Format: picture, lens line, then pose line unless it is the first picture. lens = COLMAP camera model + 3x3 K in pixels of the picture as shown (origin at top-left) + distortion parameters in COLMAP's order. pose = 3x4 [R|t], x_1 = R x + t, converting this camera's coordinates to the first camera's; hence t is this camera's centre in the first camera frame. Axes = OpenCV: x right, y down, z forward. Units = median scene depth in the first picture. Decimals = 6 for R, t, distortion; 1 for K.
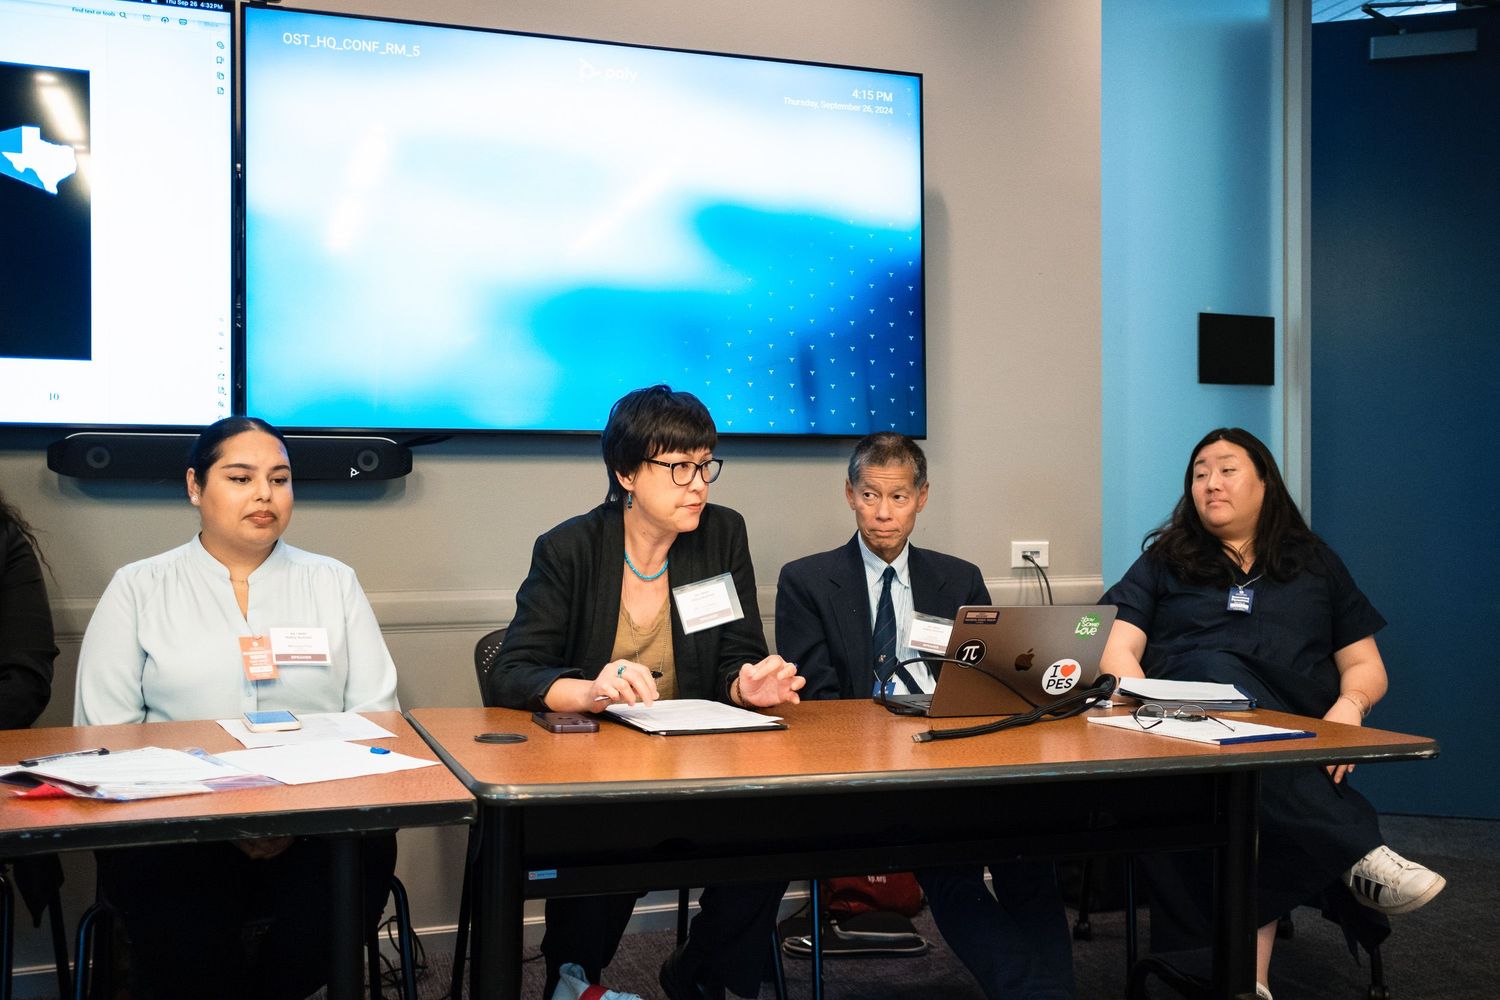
lens RADIAL K [[1424.3, 0, 749.8], [0, 1424.3, 497.6], [0, 0, 1]] dist [-0.094812, 0.234812]
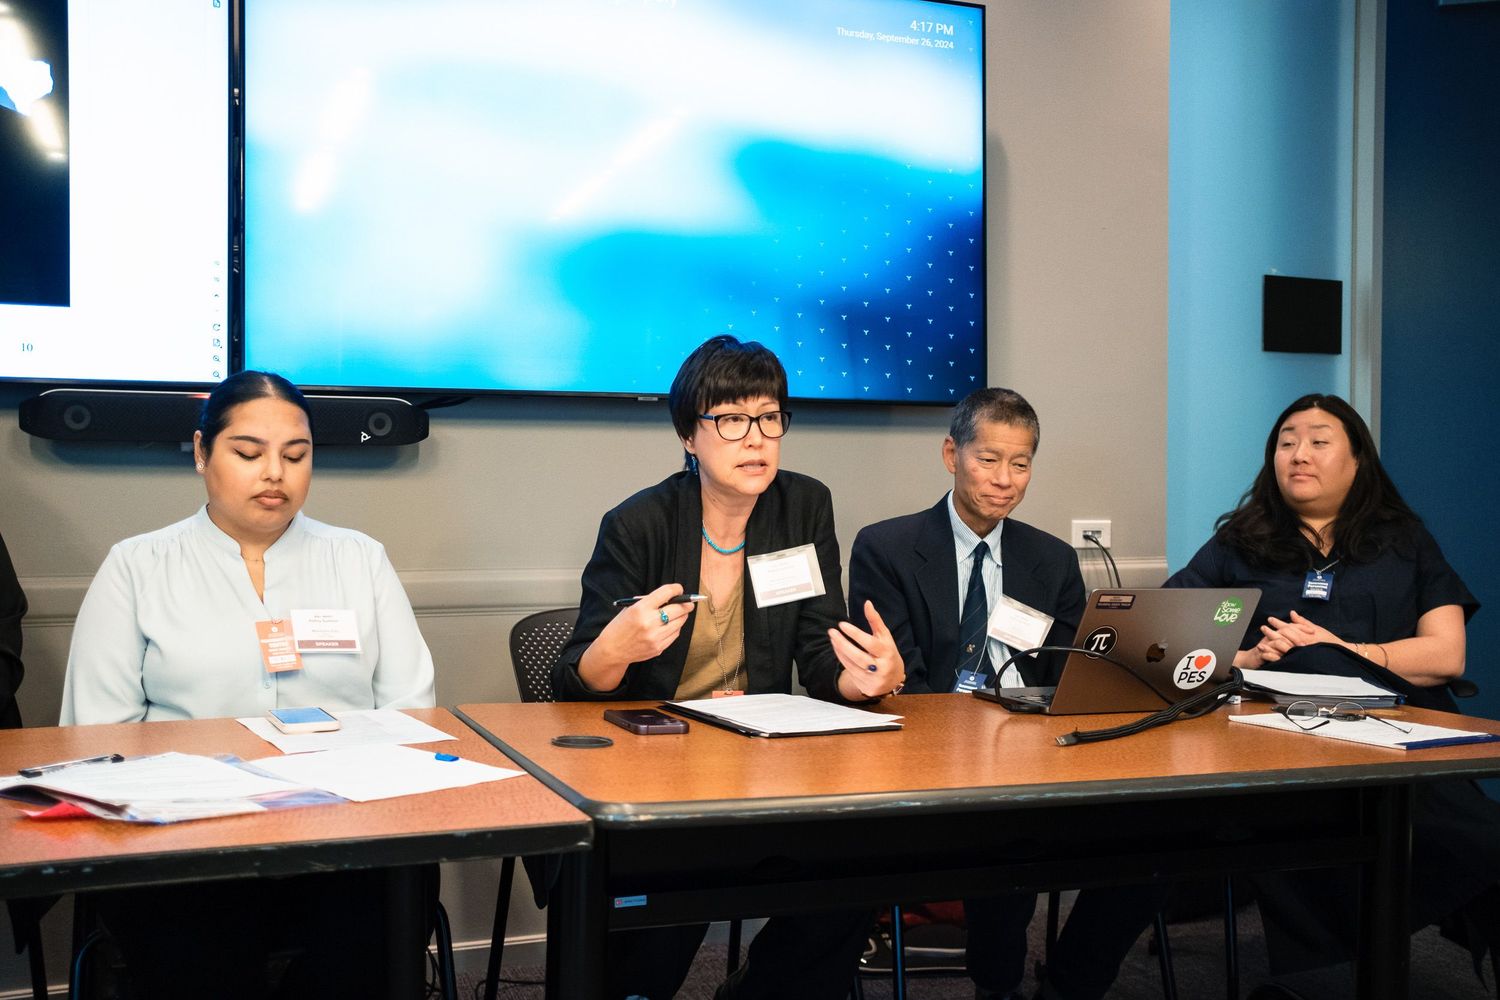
lens RADIAL K [[1474.6, 0, 750.8], [0, 1474.6, 486.8], [0, 0, 1]] dist [-0.091210, 0.239779]
pose [[0.999737, 0.005798, 0.022166, -0.073779], [-0.005928, 0.999965, 0.005831, 0.008849], [-0.022131, -0.005961, 0.999737, 0.091762]]
